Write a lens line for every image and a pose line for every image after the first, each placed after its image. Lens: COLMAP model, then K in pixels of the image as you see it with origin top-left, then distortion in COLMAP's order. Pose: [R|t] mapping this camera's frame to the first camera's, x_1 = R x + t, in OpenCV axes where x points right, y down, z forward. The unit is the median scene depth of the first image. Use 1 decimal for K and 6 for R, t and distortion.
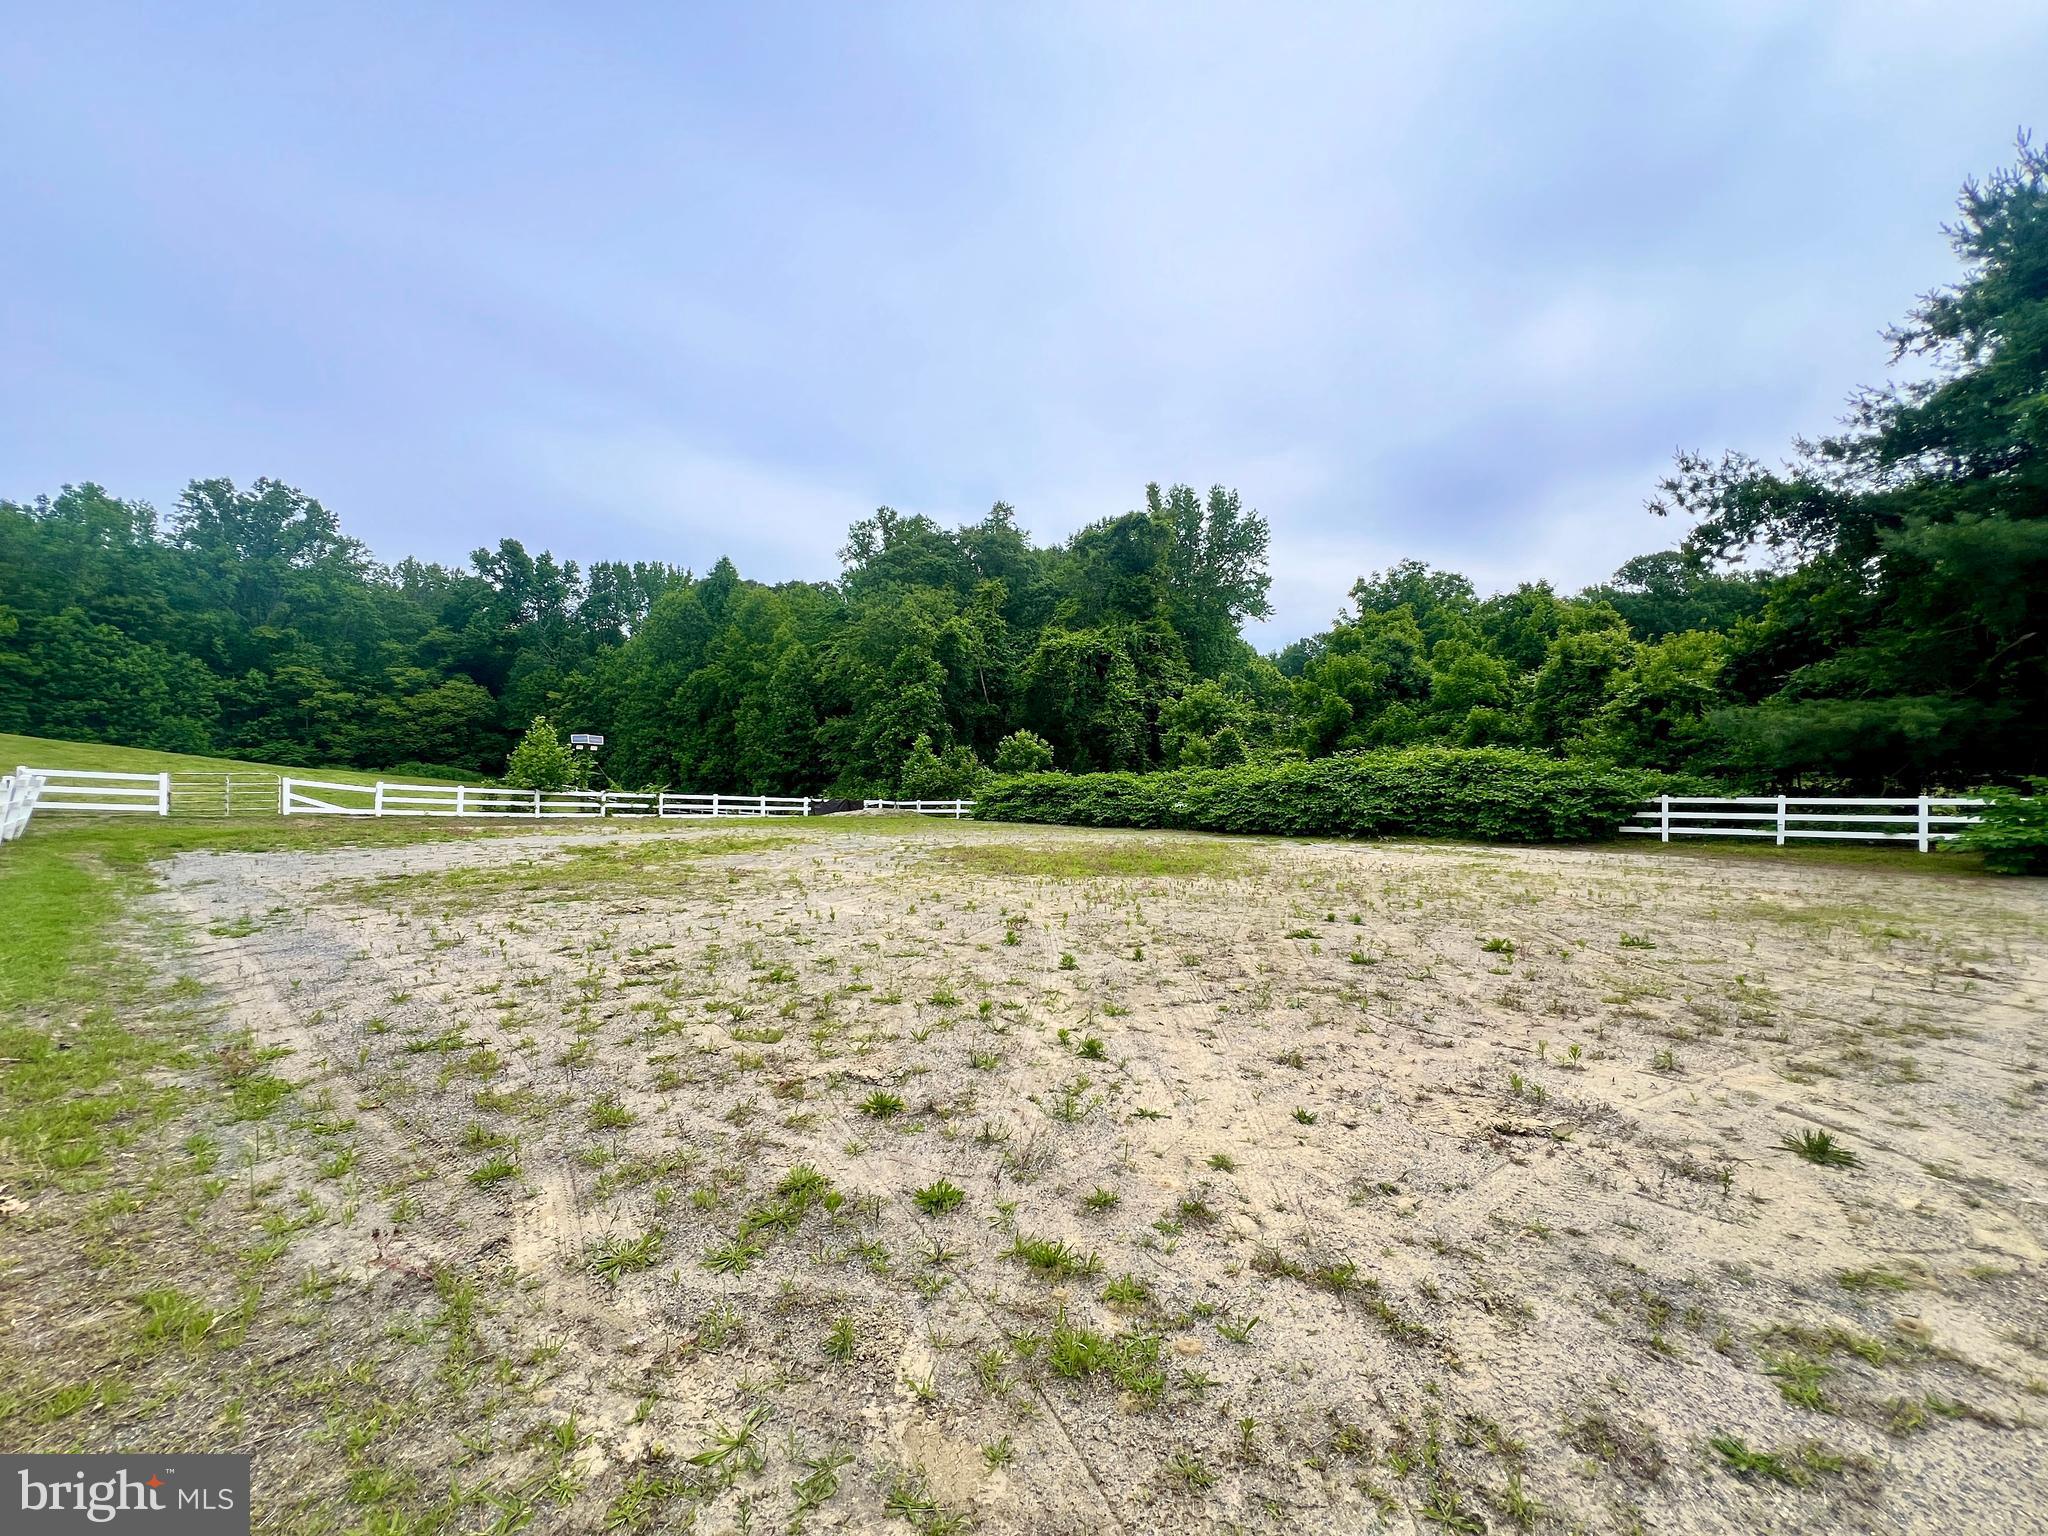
lens RADIAL K [[866.0, 0, 1024.0], [0, 866.0, 768.0], [0, 0, 1]] dist [-0.001207, 0.000437]
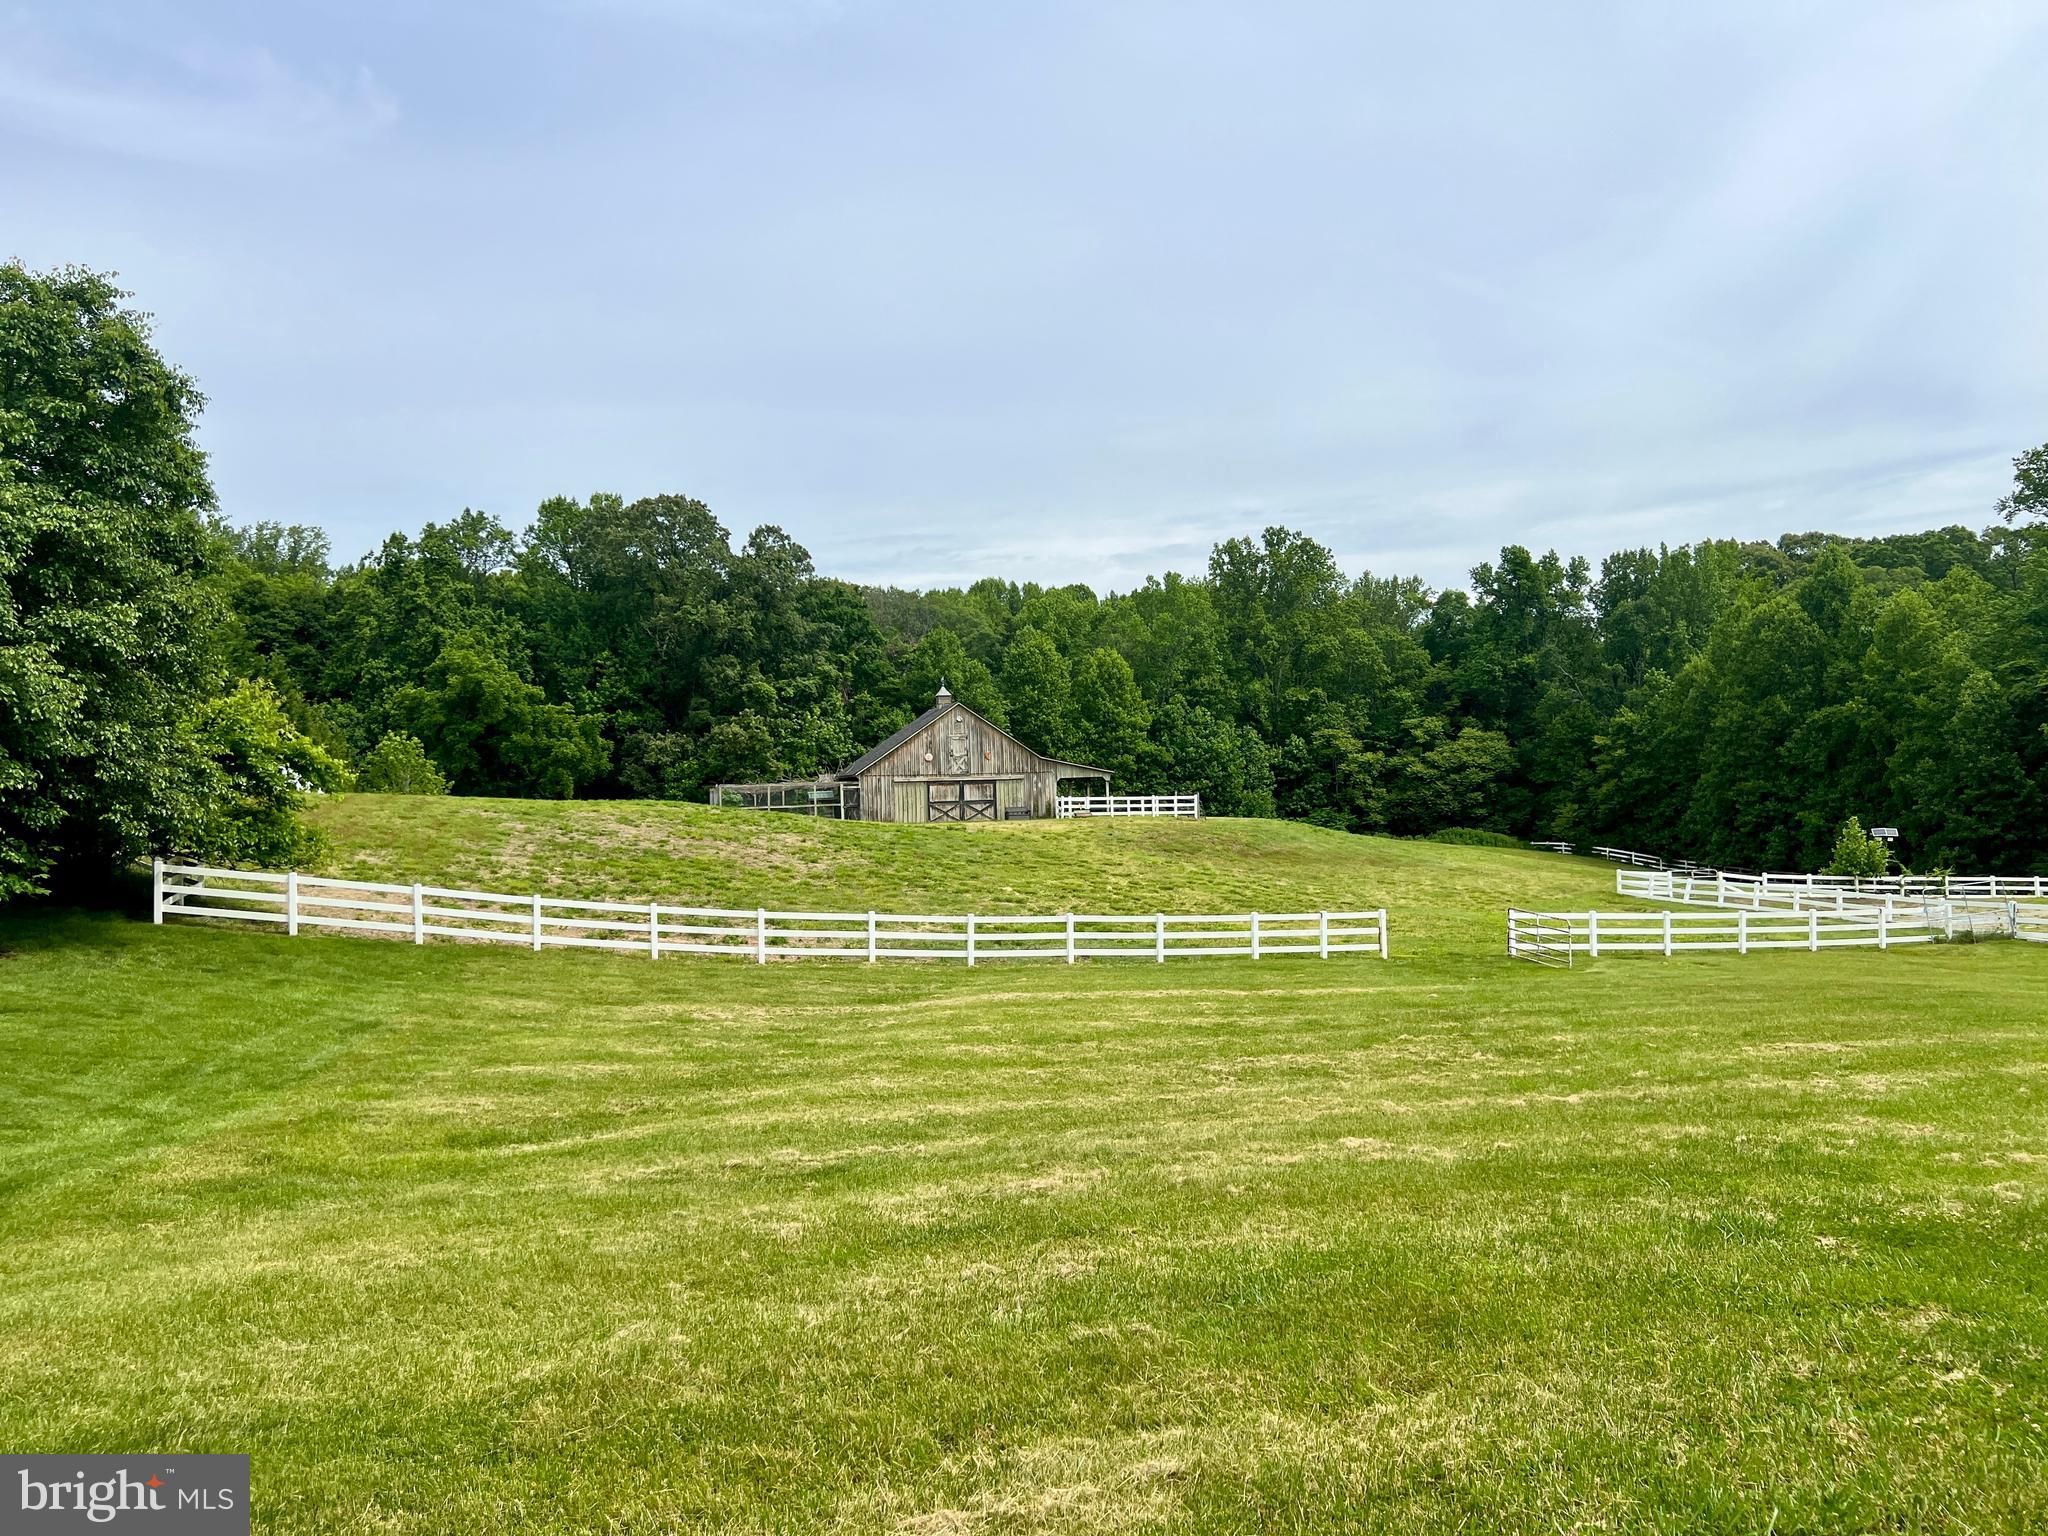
lens RADIAL K [[1501.5, 0, 1024.0], [0, 1501.5, 768.0], [0, 0, 1]] dist [-0.000893, -0.005010]
pose [[0.736475, -0.052383, -0.674434, 0.007217], [0.038220, 0.998627, -0.035828, -0.029100], [0.675384, 0.000610, 0.737466, -0.416778]]
